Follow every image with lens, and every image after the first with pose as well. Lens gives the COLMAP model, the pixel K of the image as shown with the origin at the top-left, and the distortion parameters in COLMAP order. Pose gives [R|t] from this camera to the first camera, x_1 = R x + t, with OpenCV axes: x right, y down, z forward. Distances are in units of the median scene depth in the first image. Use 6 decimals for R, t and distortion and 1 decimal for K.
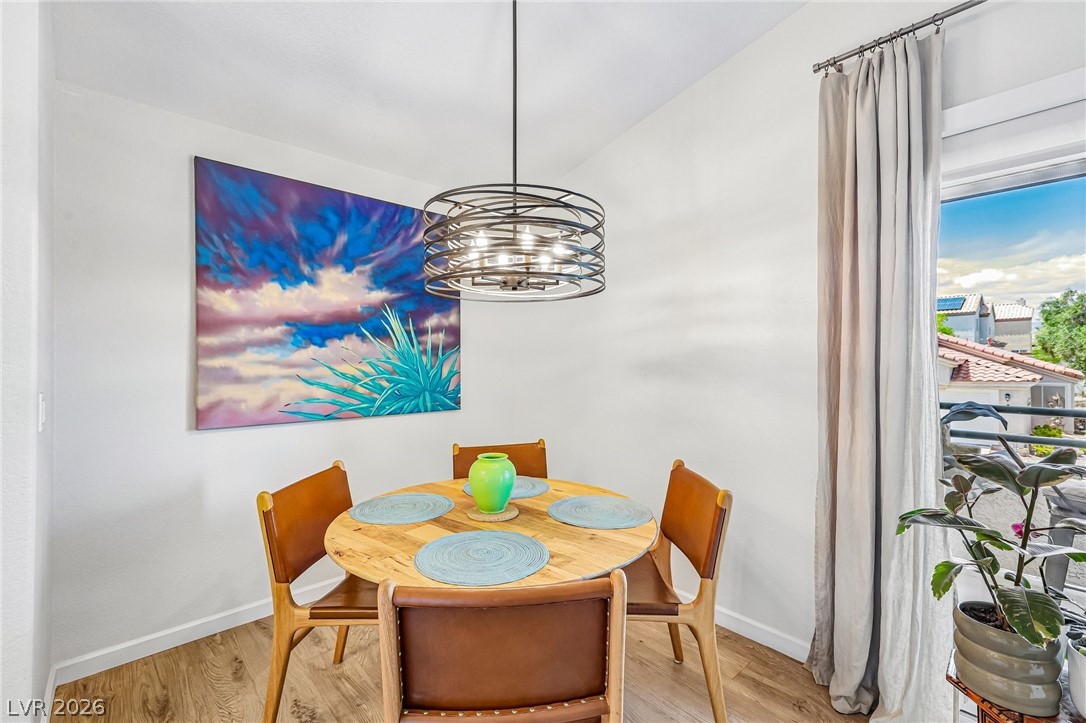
lens RADIAL K [[478.7, 0, 544.4], [0, 478.7, 363.7], [0, 0, 1]] dist [0.005043, 0.000049]
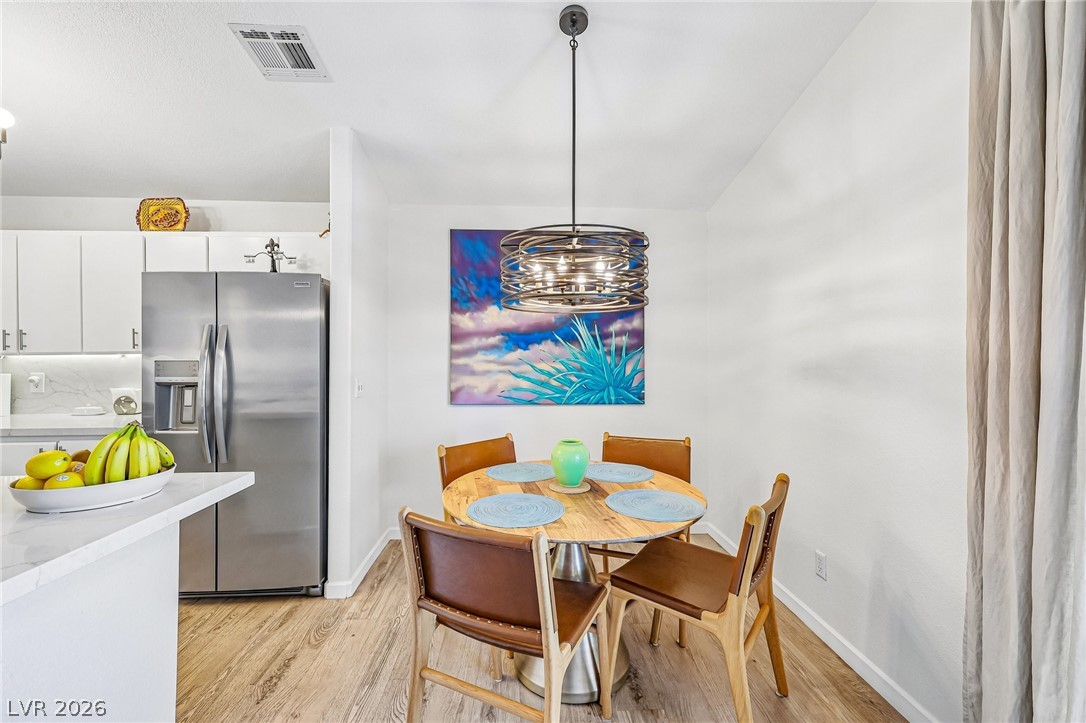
lens RADIAL K [[460.5, 0, 536.1], [0, 460.5, 360.8], [0, 0, 1]] dist [0.002968, 0.000948]
pose [[0.765048, 0.008188, -0.643921, 0.418474], [-0.004998, 0.999965, 0.006777, -0.014603], [0.643954, -0.001966, 0.765062, 0.028104]]
